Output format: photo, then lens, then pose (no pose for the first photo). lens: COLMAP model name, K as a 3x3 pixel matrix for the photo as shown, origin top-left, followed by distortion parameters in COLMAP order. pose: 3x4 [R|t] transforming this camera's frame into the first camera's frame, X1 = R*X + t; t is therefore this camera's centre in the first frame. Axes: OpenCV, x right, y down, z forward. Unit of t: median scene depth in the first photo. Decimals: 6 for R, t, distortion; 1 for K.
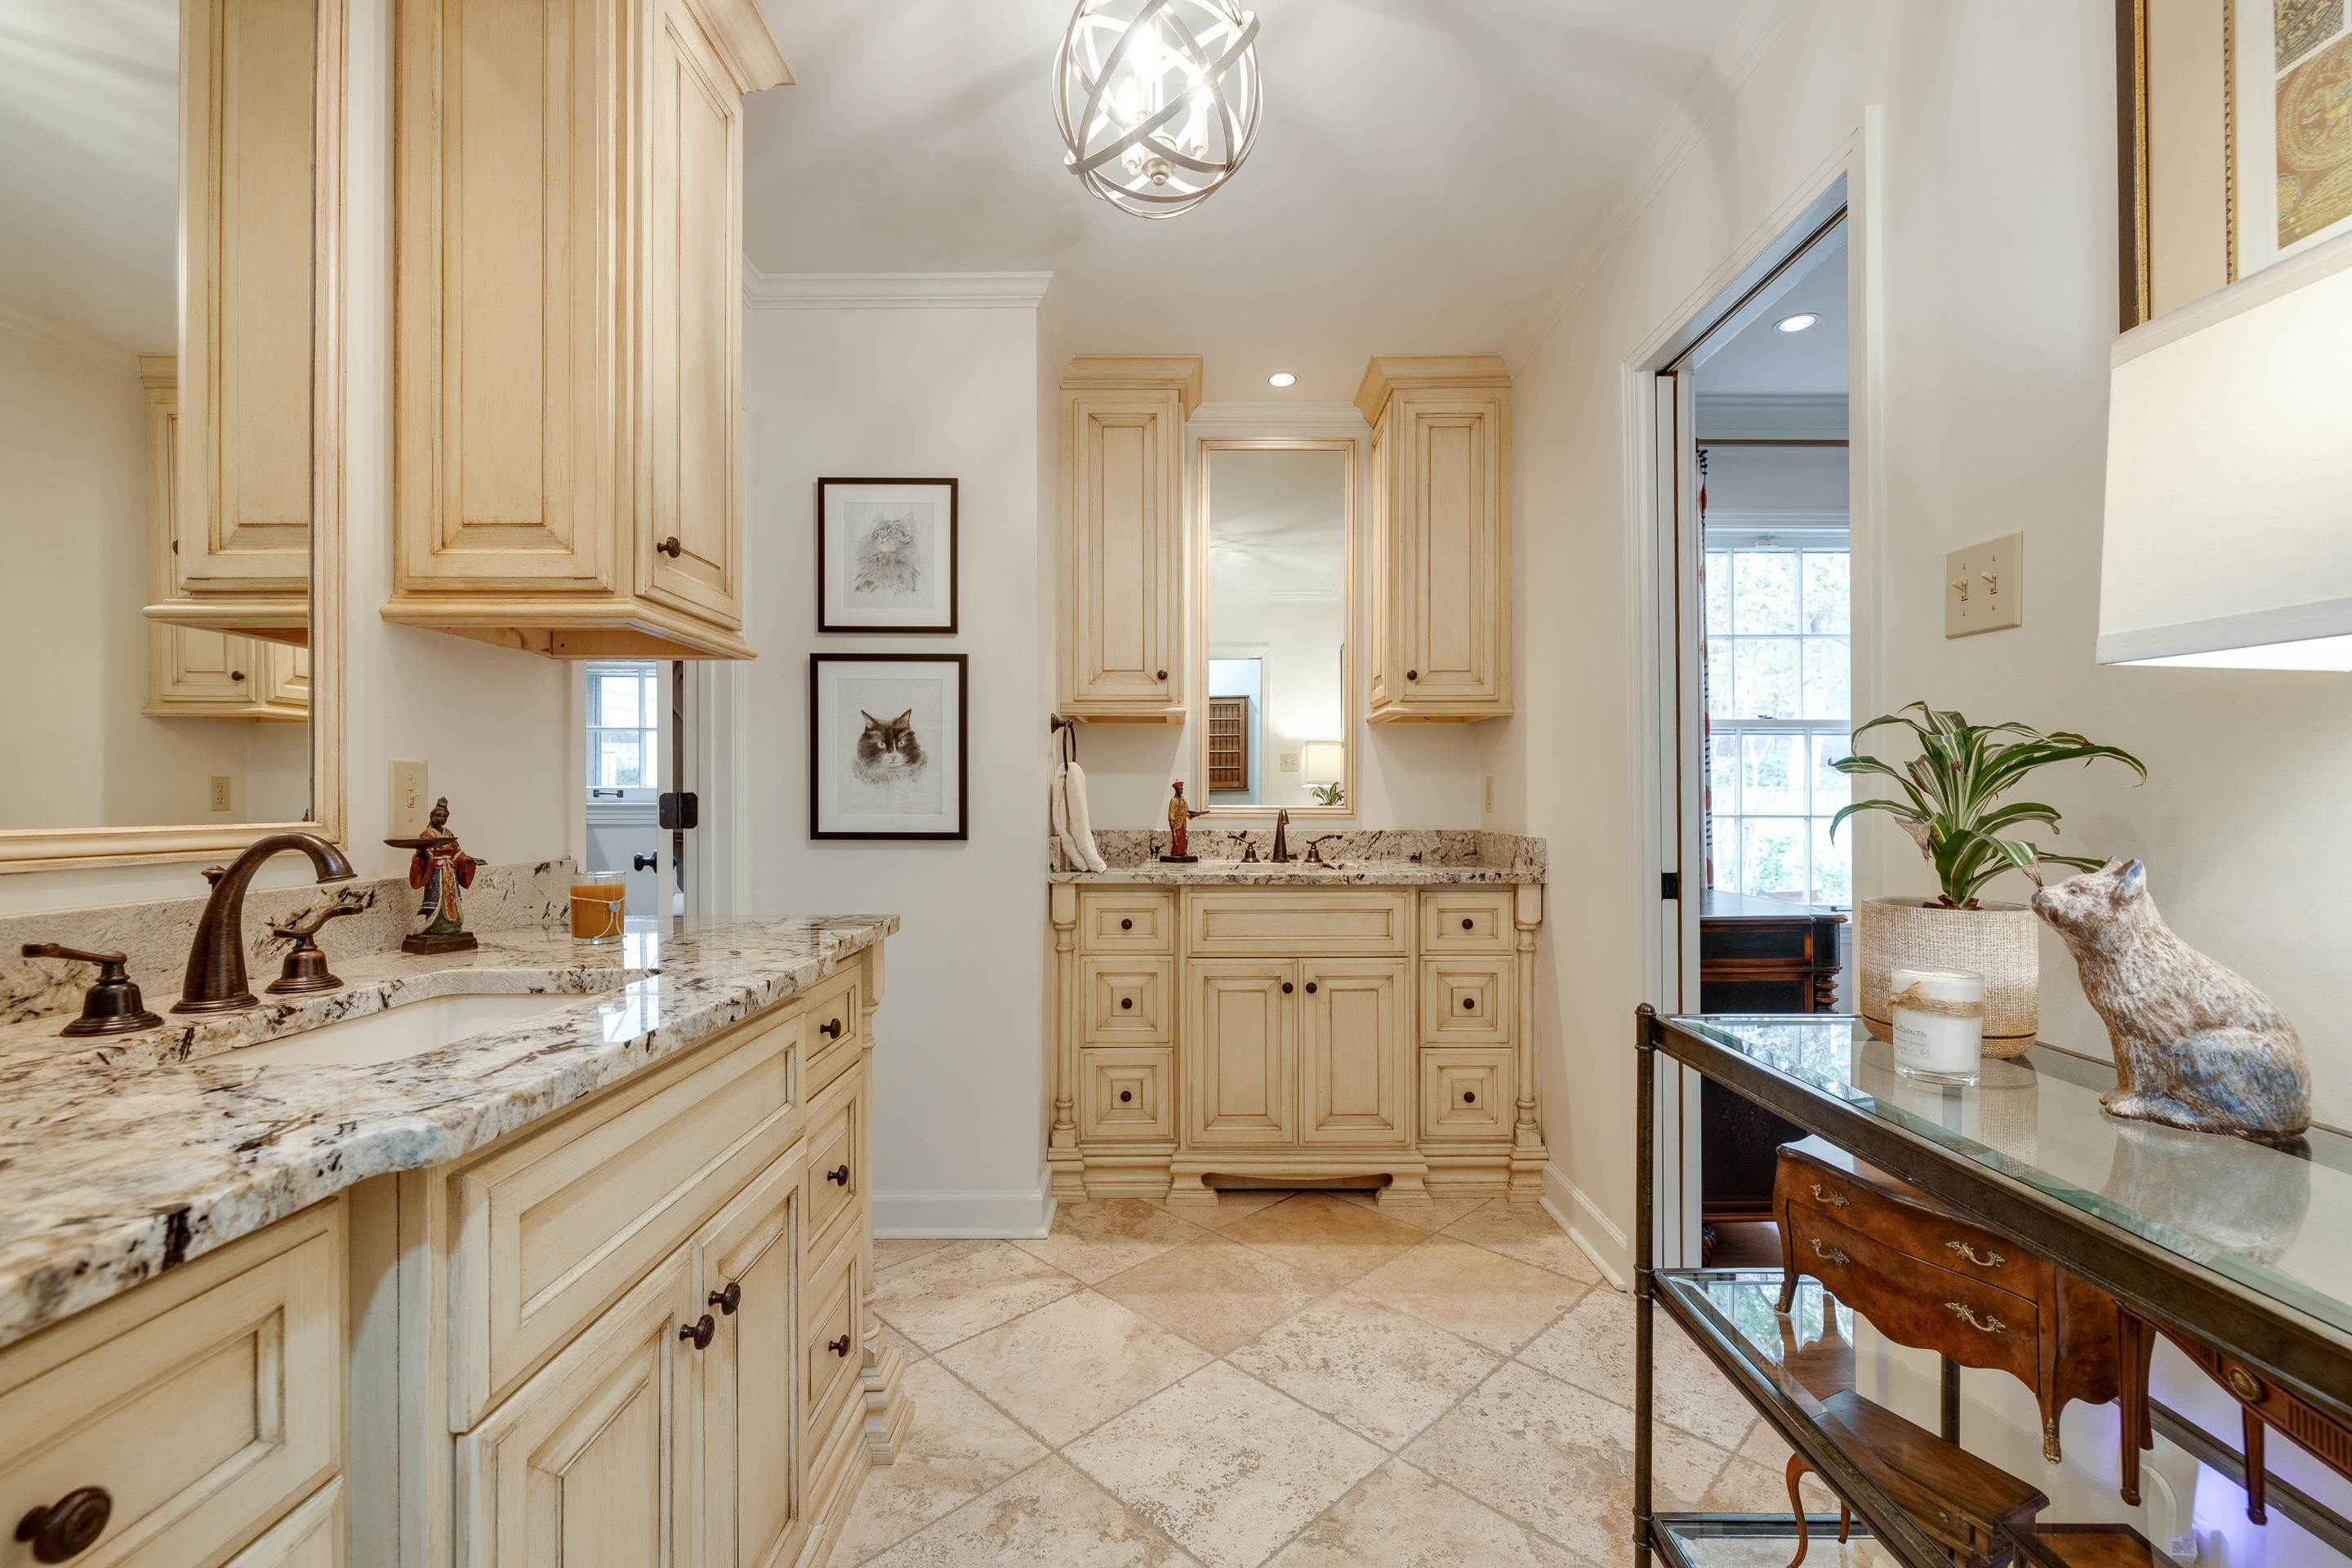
lens RADIAL K [[954.8, 0, 1209.5], [0, 954.8, 788.1], [0, 0, 1]] dist [0.000842, 0.000143]
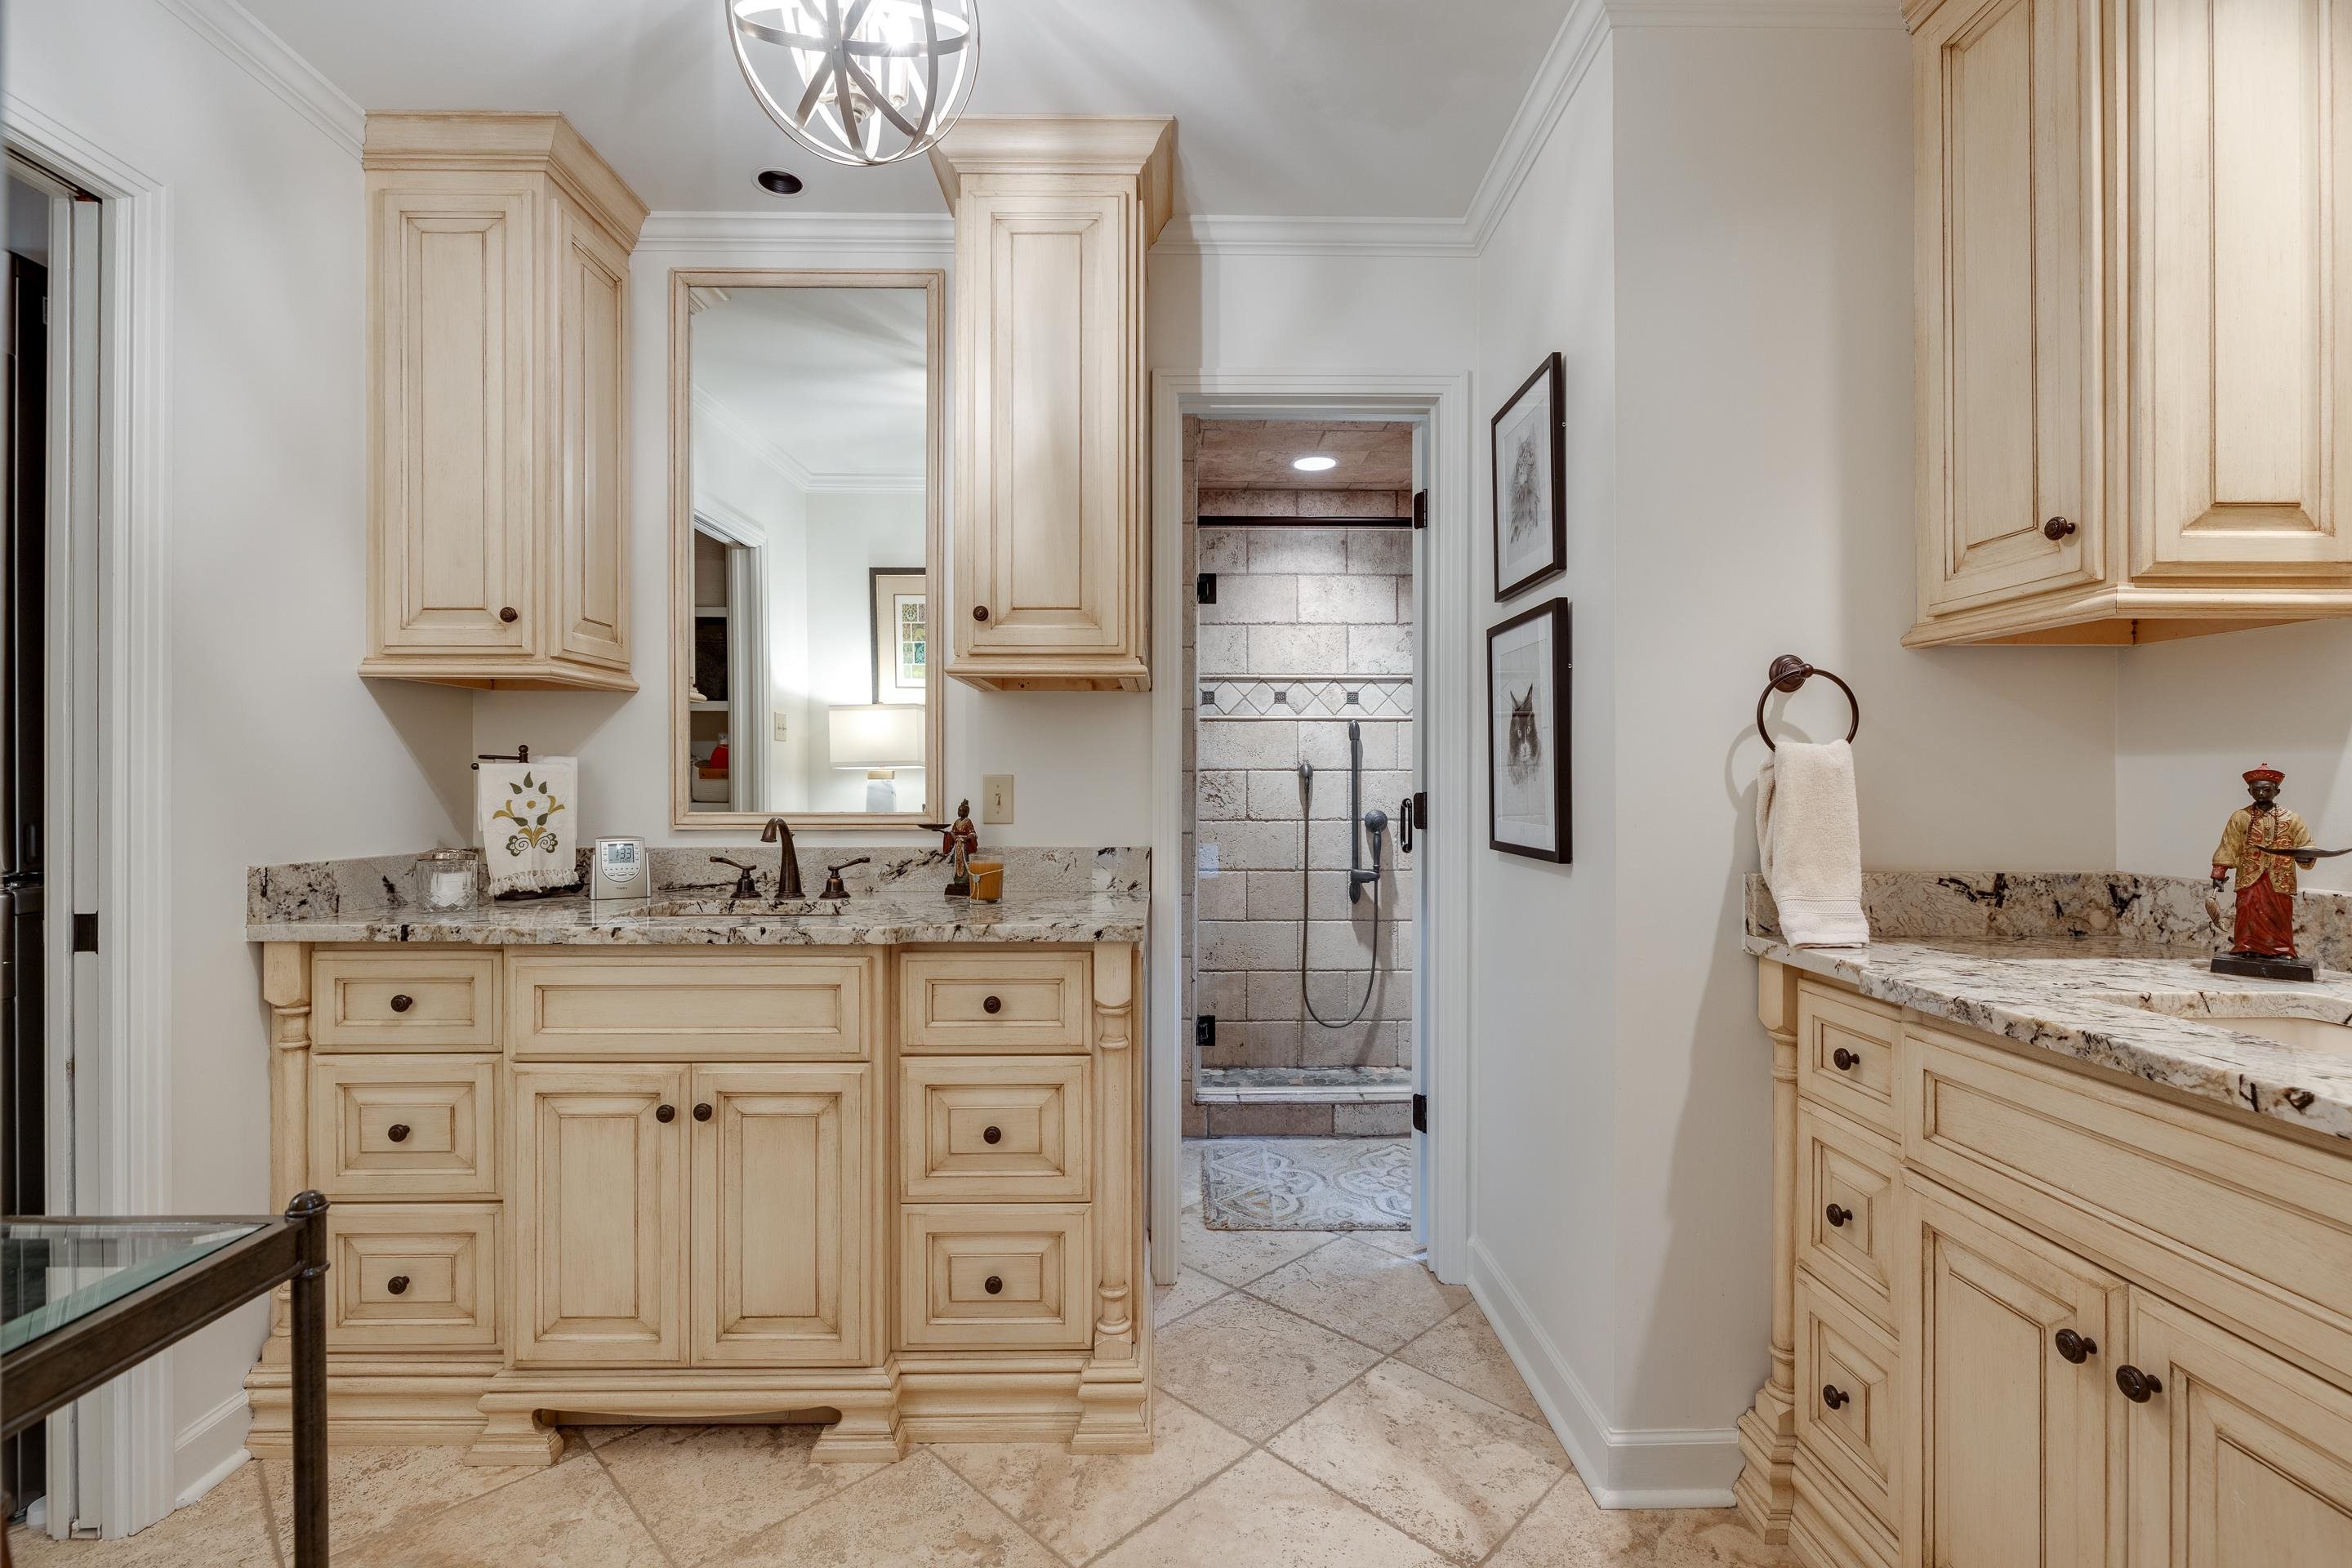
lens RADIAL K [[1059.2, 0, 1176.7], [0, 1059.2, 787.9], [0, 0, 1]] dist [-0.001292, -0.000469]
pose [[0.009973, 0.002502, -0.999947, 0.823757], [0.008419, 0.999961, 0.002586, -0.008383], [0.999915, -0.008444, 0.009952, 1.139166]]
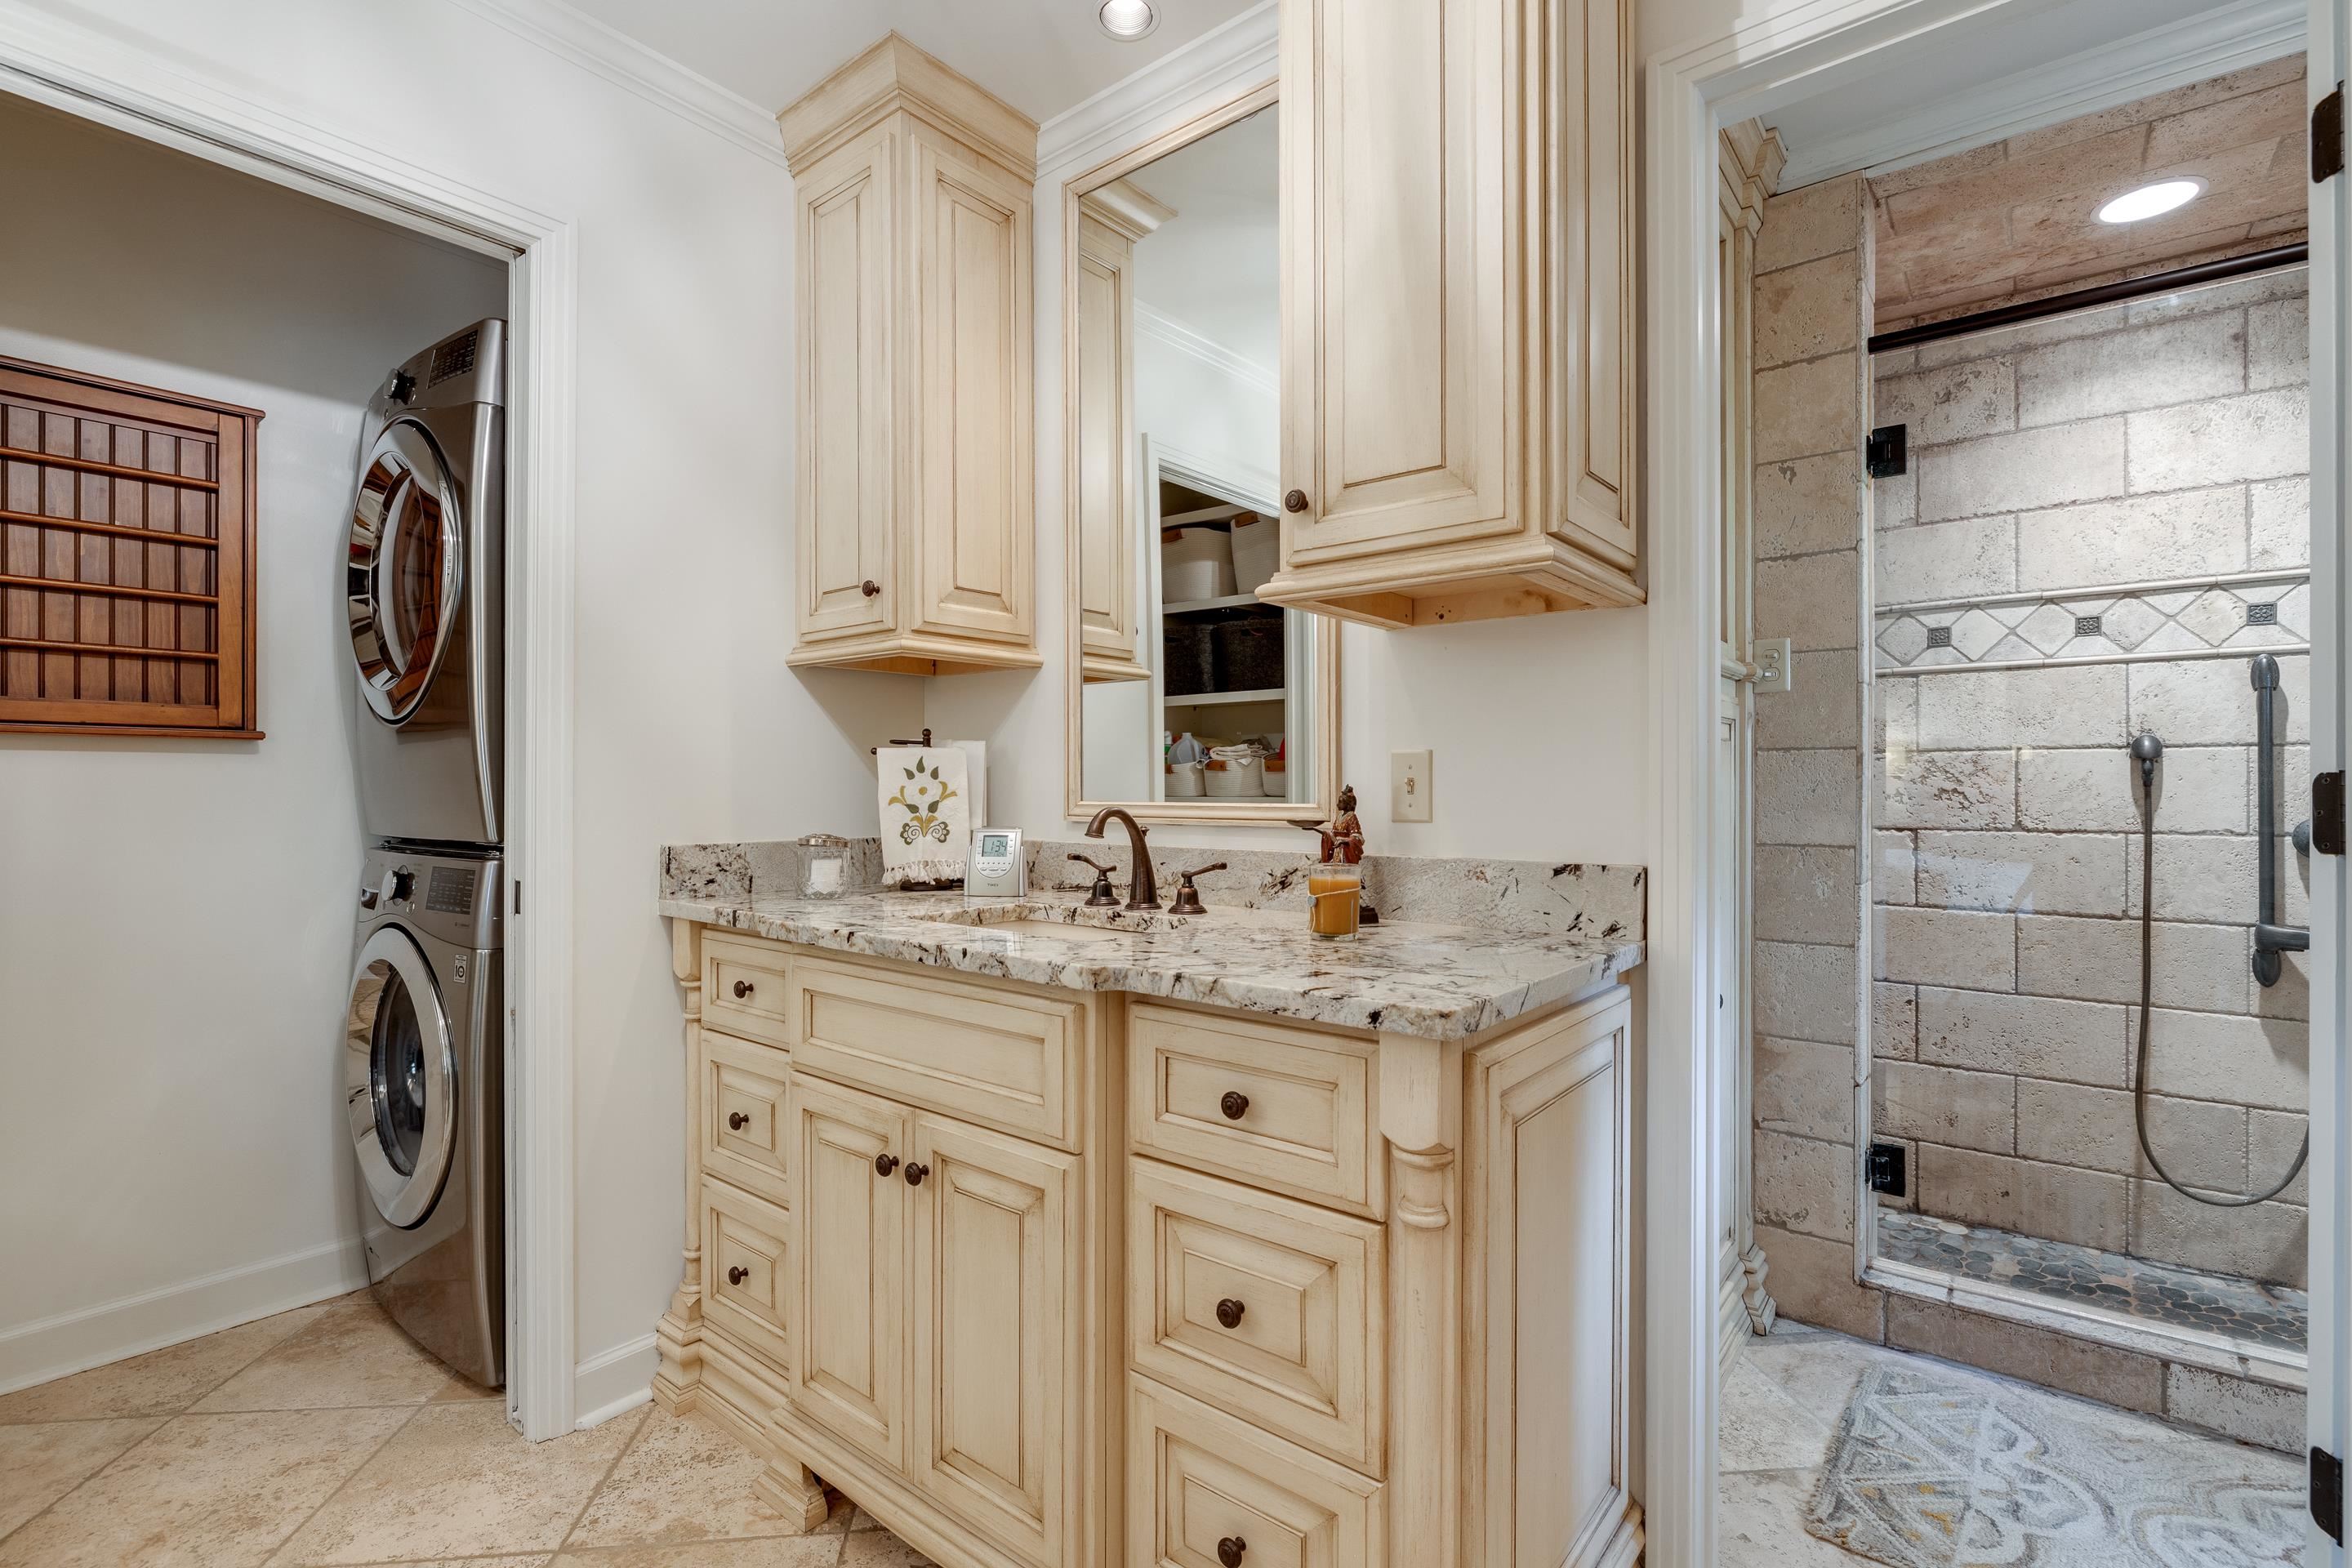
lens RADIAL K [[1059.2, 0, 1176.7], [0, 1059.2, 787.9], [0, 0, 1]] dist [-0.001292, -0.000469]
pose [[-0.637067, 0.000153, -0.770808, 0.233855], [0.007020, 0.999960, -0.005603, 0.016059], [0.770776, -0.008981, -0.637043, 1.391055]]
